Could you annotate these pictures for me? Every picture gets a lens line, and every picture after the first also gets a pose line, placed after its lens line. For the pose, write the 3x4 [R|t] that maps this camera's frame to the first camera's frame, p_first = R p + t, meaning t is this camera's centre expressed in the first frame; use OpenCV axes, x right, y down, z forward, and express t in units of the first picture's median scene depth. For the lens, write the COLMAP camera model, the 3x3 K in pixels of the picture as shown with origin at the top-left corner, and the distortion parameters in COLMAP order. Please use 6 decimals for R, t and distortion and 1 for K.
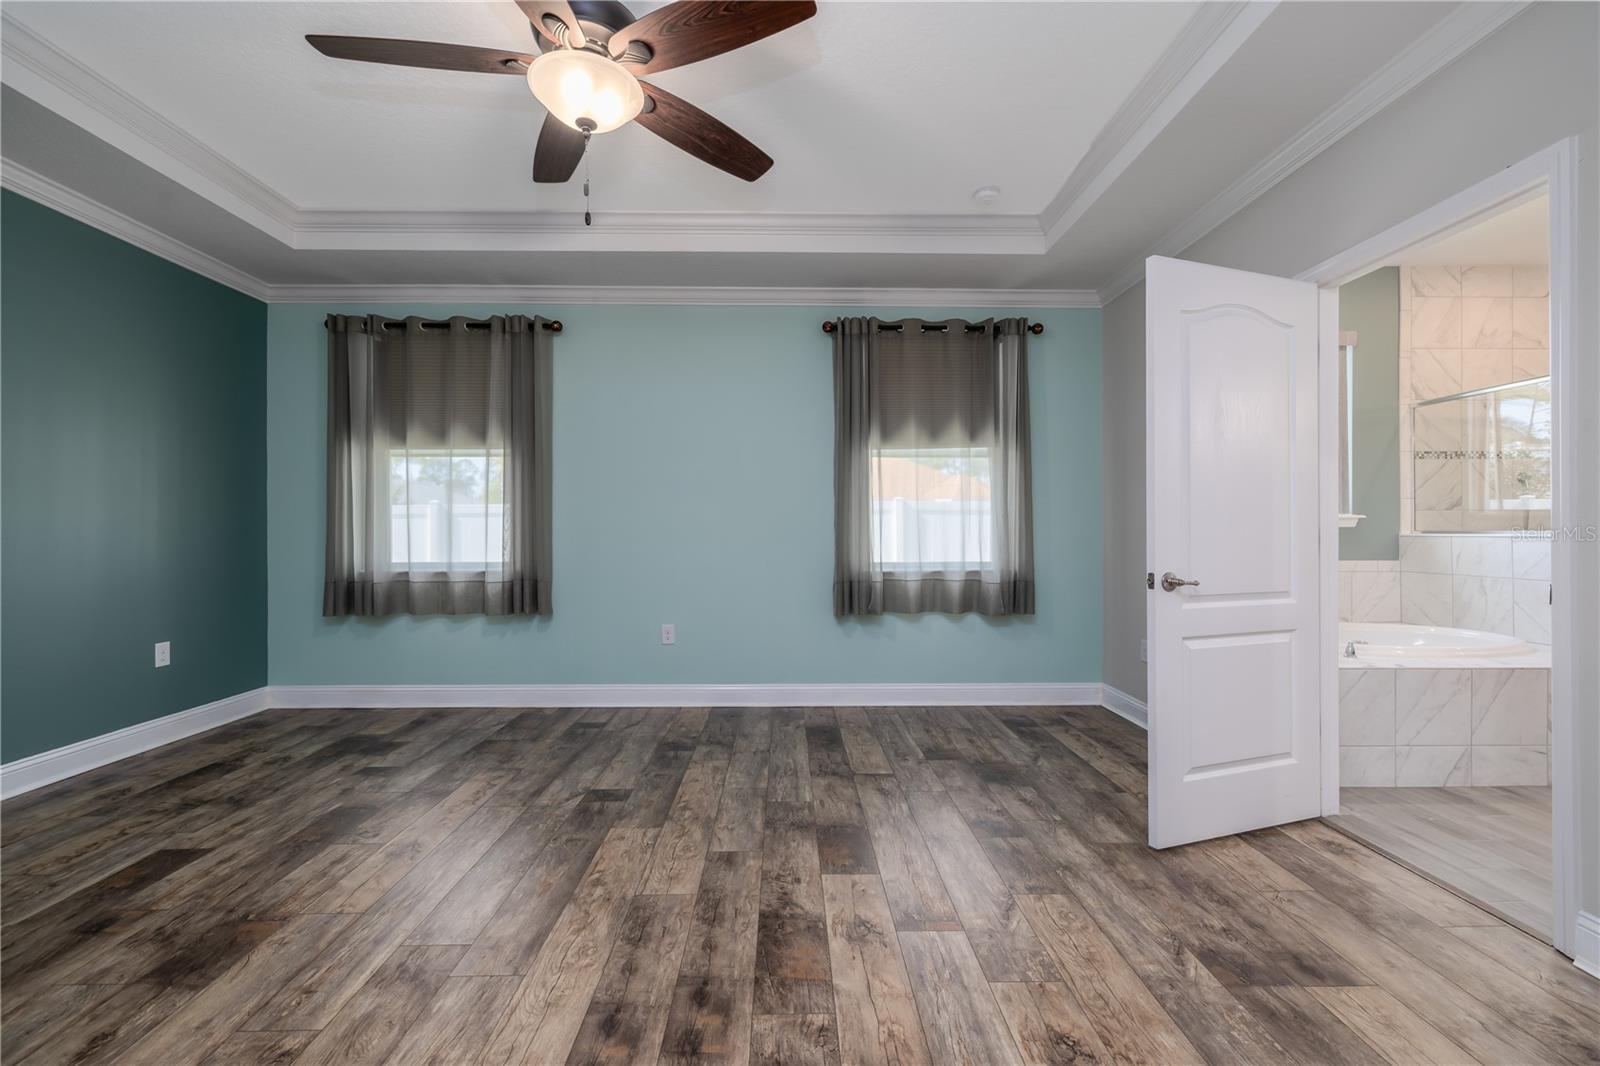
lens RADIAL K [[689.6, 0, 803.5], [0, 689.6, 530.9], [0, 0, 1]] dist [0.001056, 0.000149]
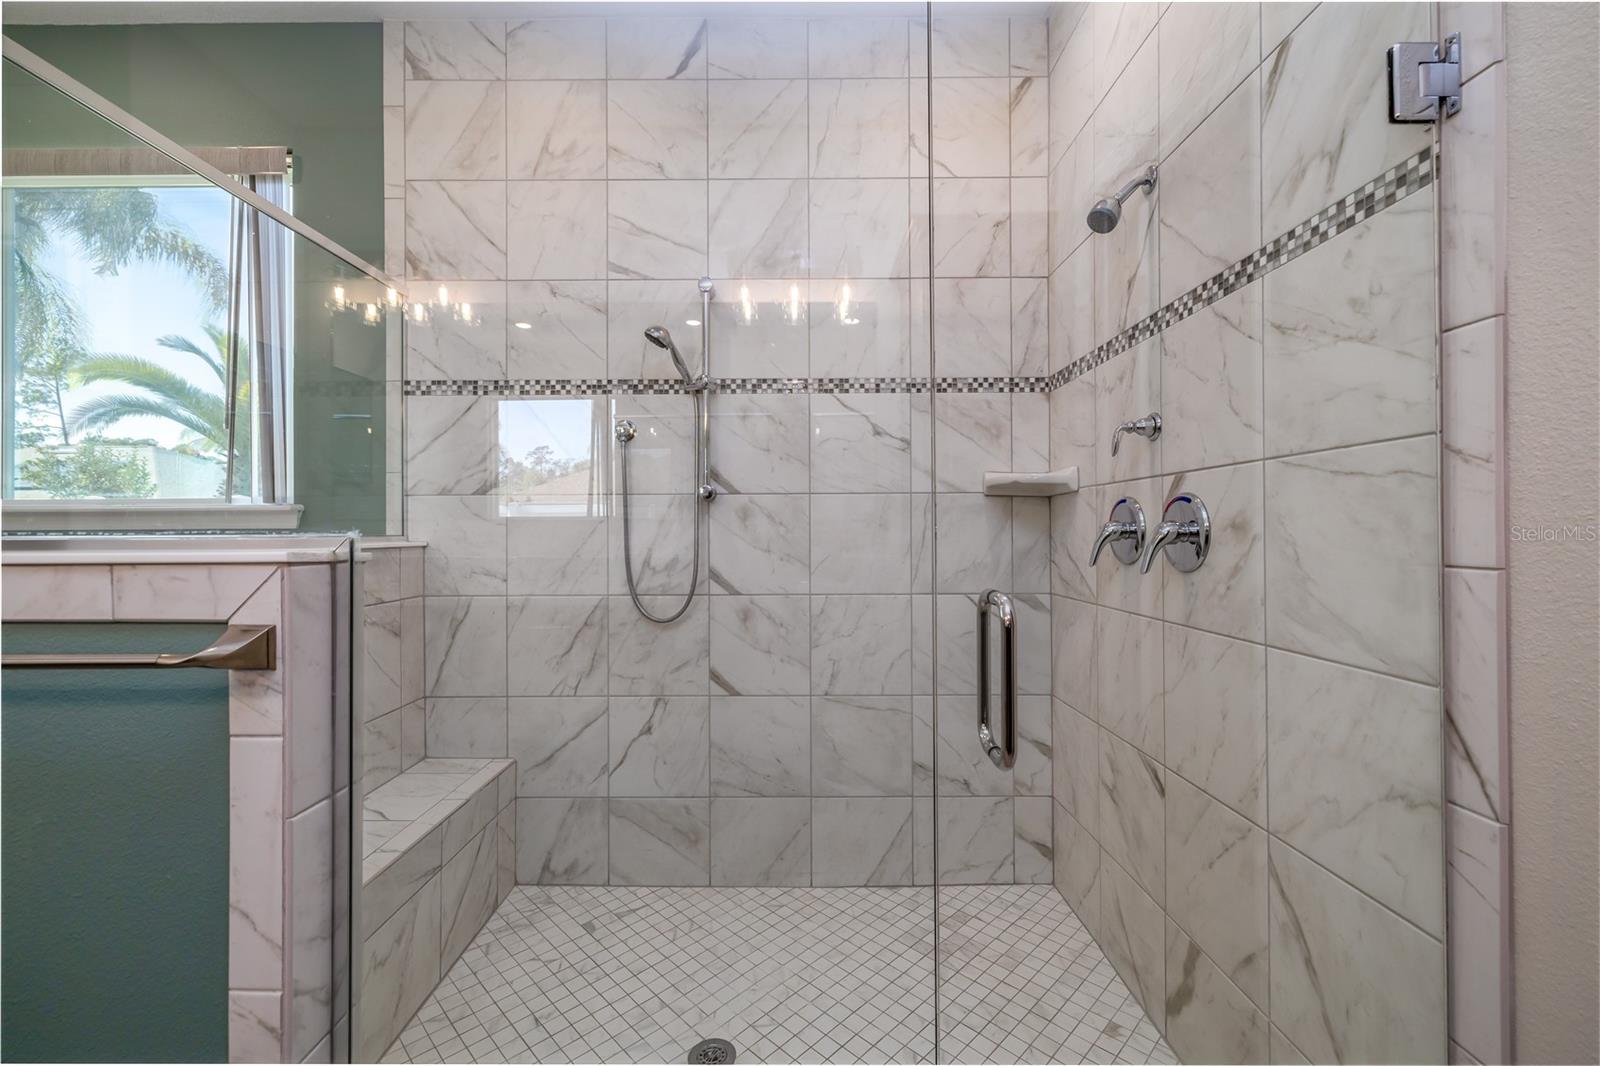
lens RADIAL K [[689.6, 0, 794.9], [0, 689.6, 528.5], [0, 0, 1]] dist [0.001056, 0.000149]
pose [[0.999576, -0.000072, -0.029129, 1.297005], [-0.000166, 0.999967, -0.008161, -0.001246], [0.029129, 0.008163, 0.999542, 0.543939]]
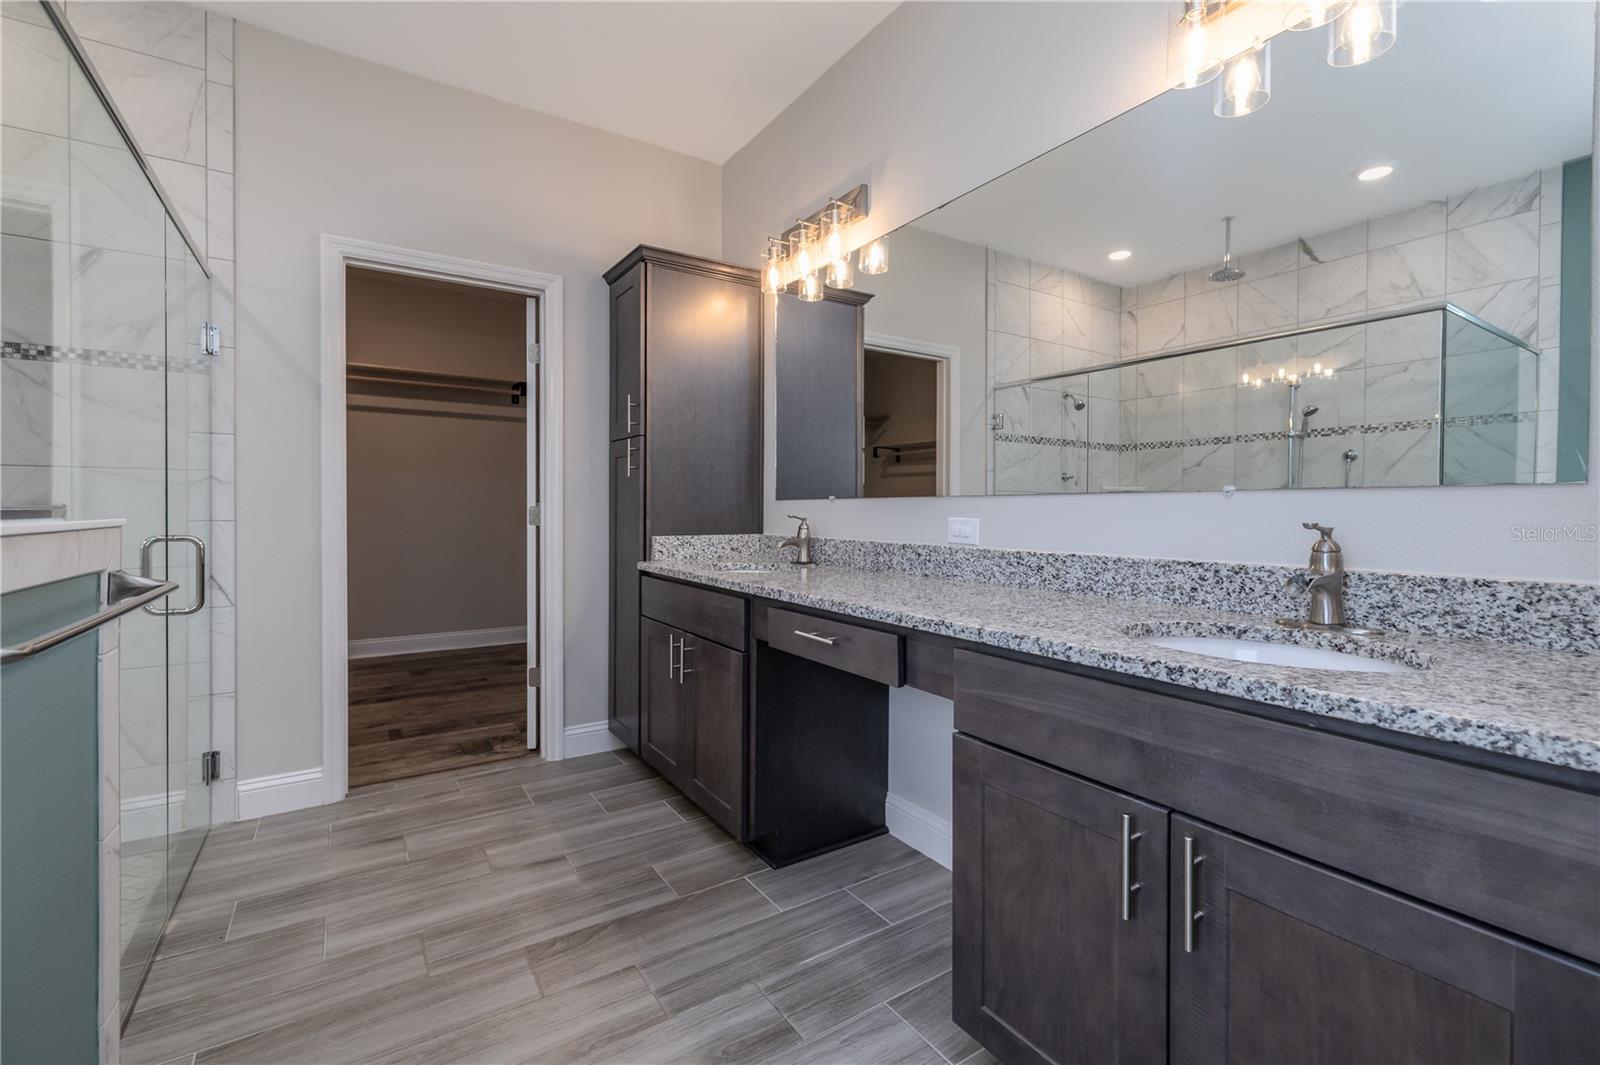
lens RADIAL K [[689.6, 0, 784.6], [0, 689.6, 516.1], [0, 0, 1]] dist [0.001056, 0.000149]
pose [[-0.509156, -0.005241, 0.860658, 0.744018], [0.001072, 0.999977, 0.006723, 0.001926], [-0.860674, 0.004345, -0.509139, 0.645933]]
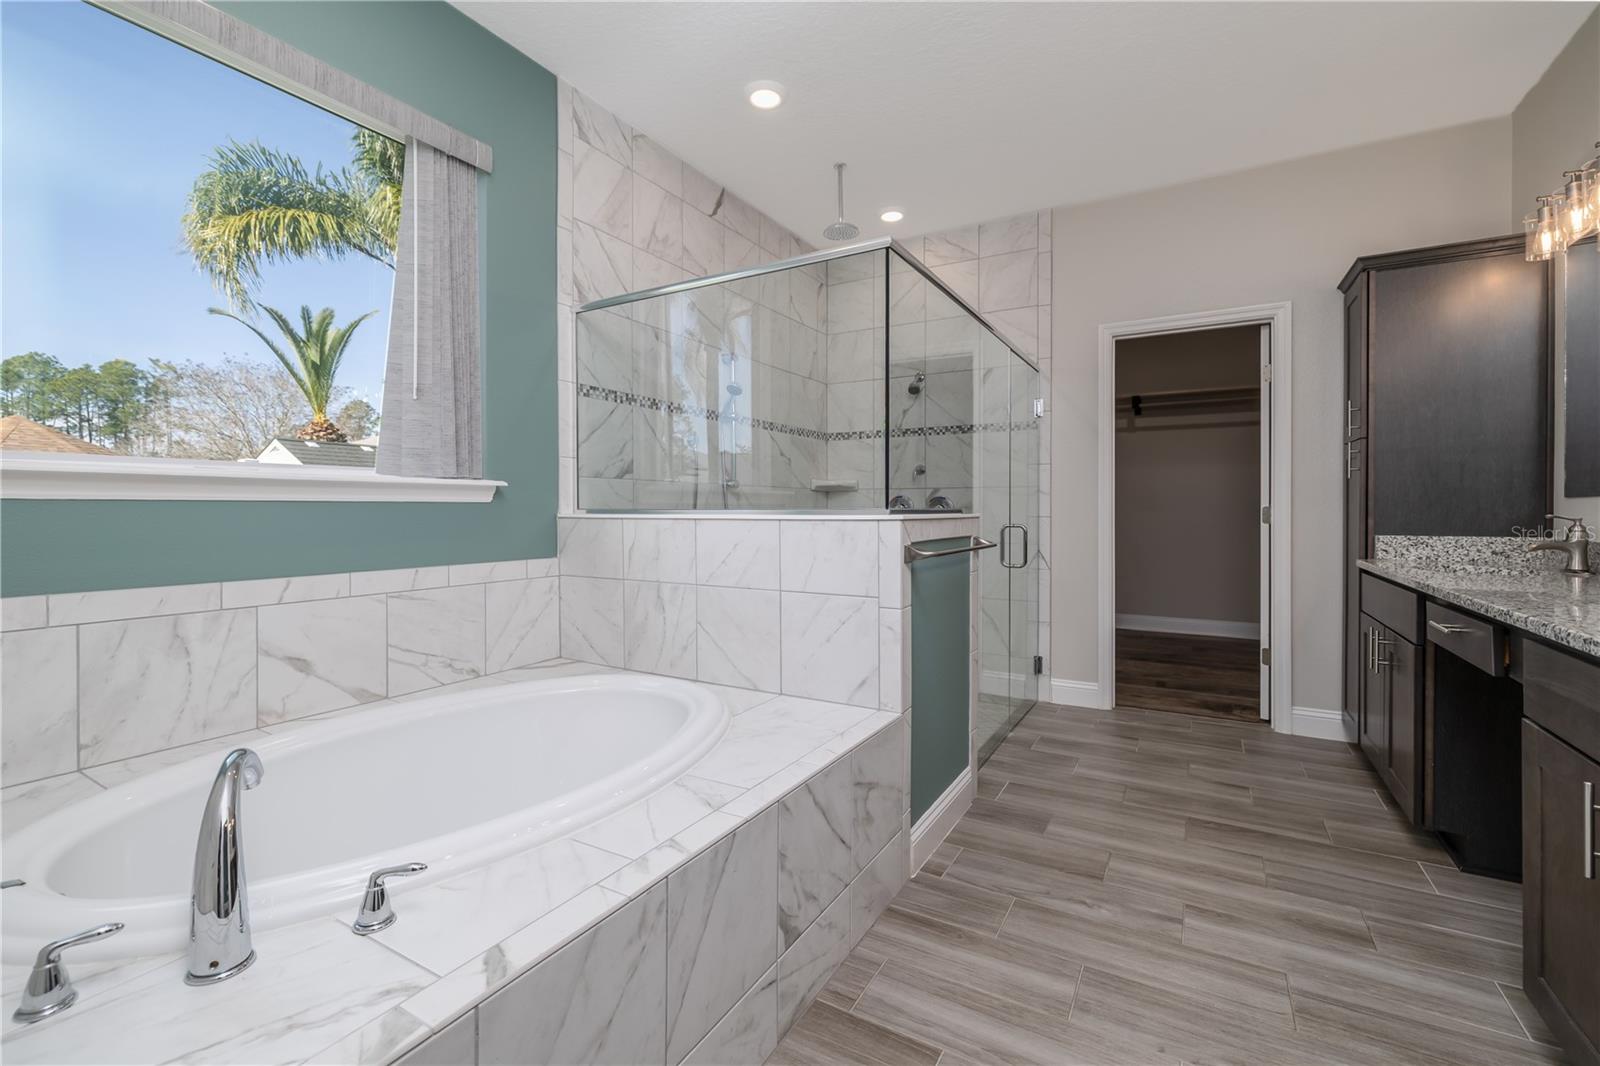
lens RADIAL K [[689.6, 0, 814.4], [0, 689.6, 511.9], [0, 0, 1]] dist [0.001056, 0.000149]
pose [[0.515527, 0.001631, 0.856872, 0.500674], [0.000025, 0.999998, -0.001918, 0.003788], [-0.856874, 0.001010, 0.515526, 0.536724]]
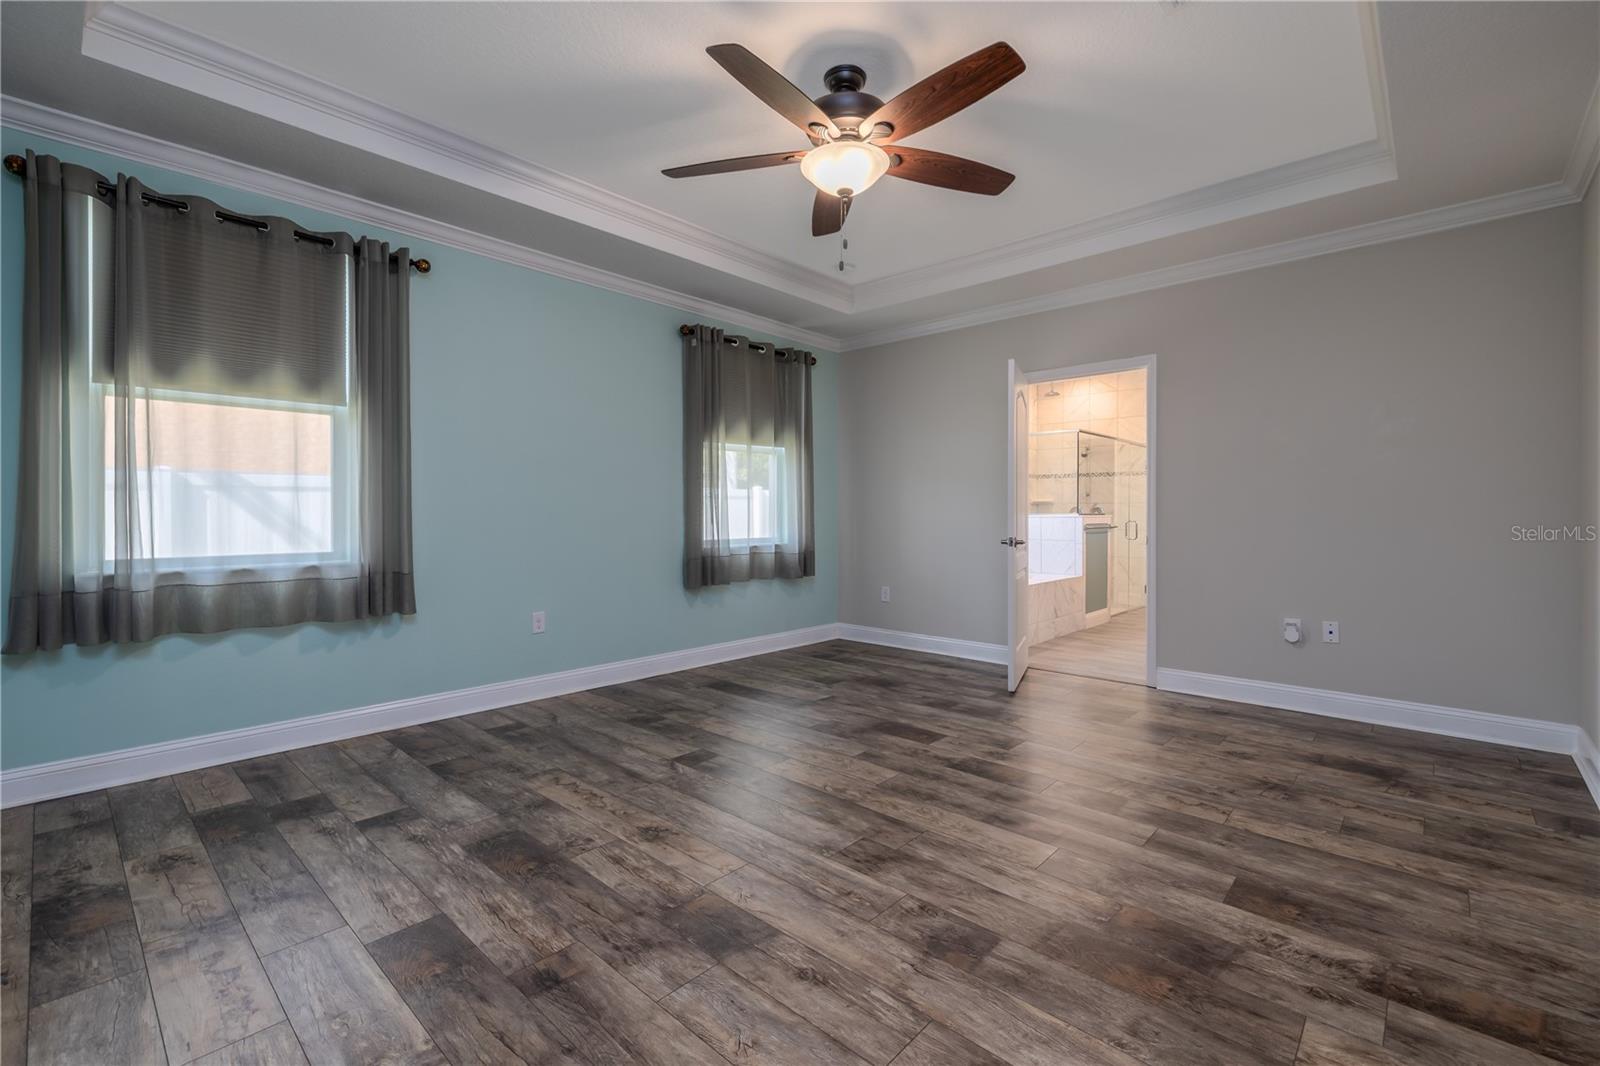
lens RADIAL K [[689.6, 0, 817.4], [0, 689.6, 511.3], [0, 0, 1]] dist [0.001056, 0.000149]
pose [[0.685440, 0.004160, 0.728118, -0.642363], [-0.000777, 0.999987, -0.004983, 0.003336], [-0.728129, 0.002850, 0.685434, 0.084685]]
